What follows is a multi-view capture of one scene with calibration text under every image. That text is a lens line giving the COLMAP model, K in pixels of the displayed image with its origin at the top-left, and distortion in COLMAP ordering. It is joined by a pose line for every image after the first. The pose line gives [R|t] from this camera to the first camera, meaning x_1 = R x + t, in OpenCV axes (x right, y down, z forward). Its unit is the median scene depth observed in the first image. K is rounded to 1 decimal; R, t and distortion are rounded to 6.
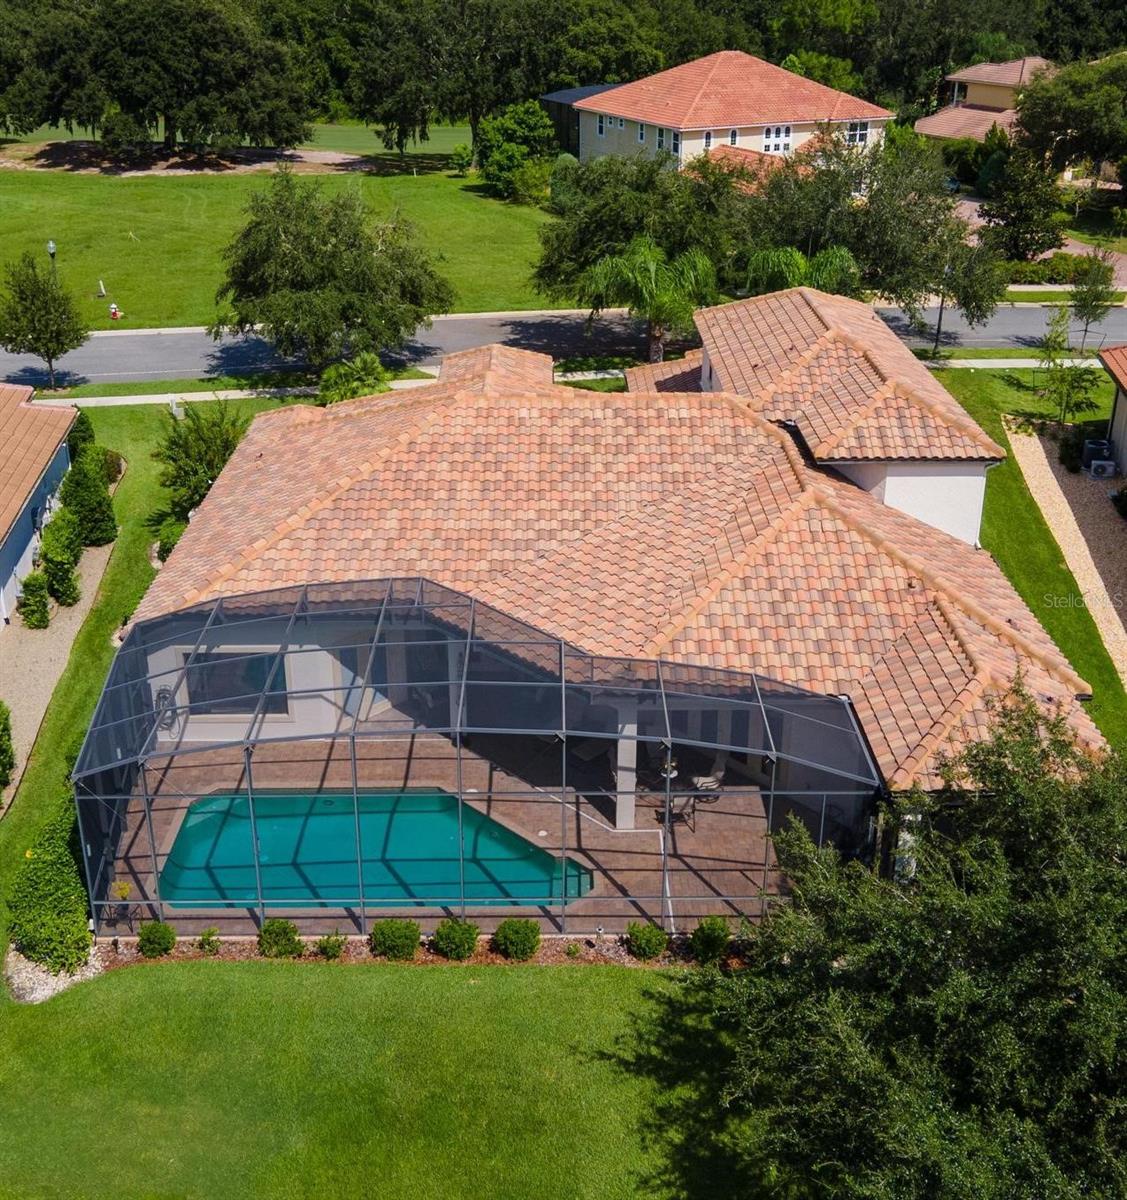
lens RADIAL K [[1428.6, 0, 579.1], [0, 1428.6, 576.5], [0, 0, 1]] dist [0.016451, 0.000000]
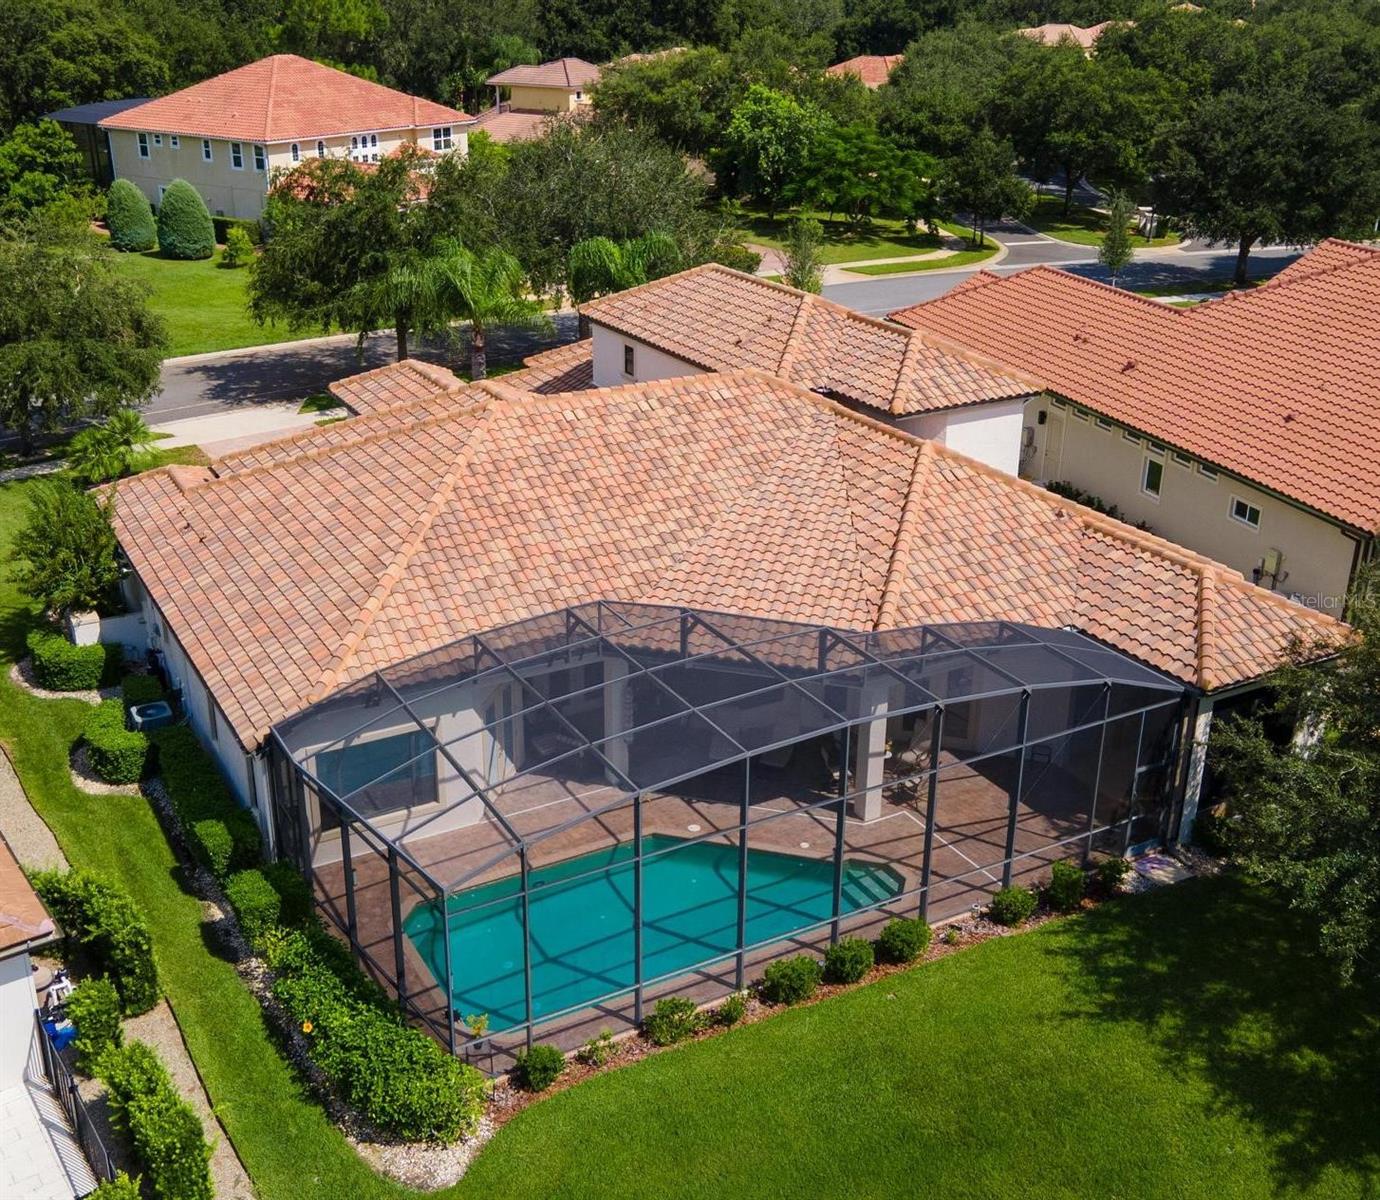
lens RADIAL K [[1536.3, 0, 721.5], [0, 1536.3, 629.4], [0, 0, 1]] dist [0.020614, 0.000000]
pose [[0.871688, -0.192940, 0.450482, -0.357949], [0.197183, 0.979629, 0.038021, -0.002308], [-0.448642, 0.055685, 0.891975, 0.103436]]
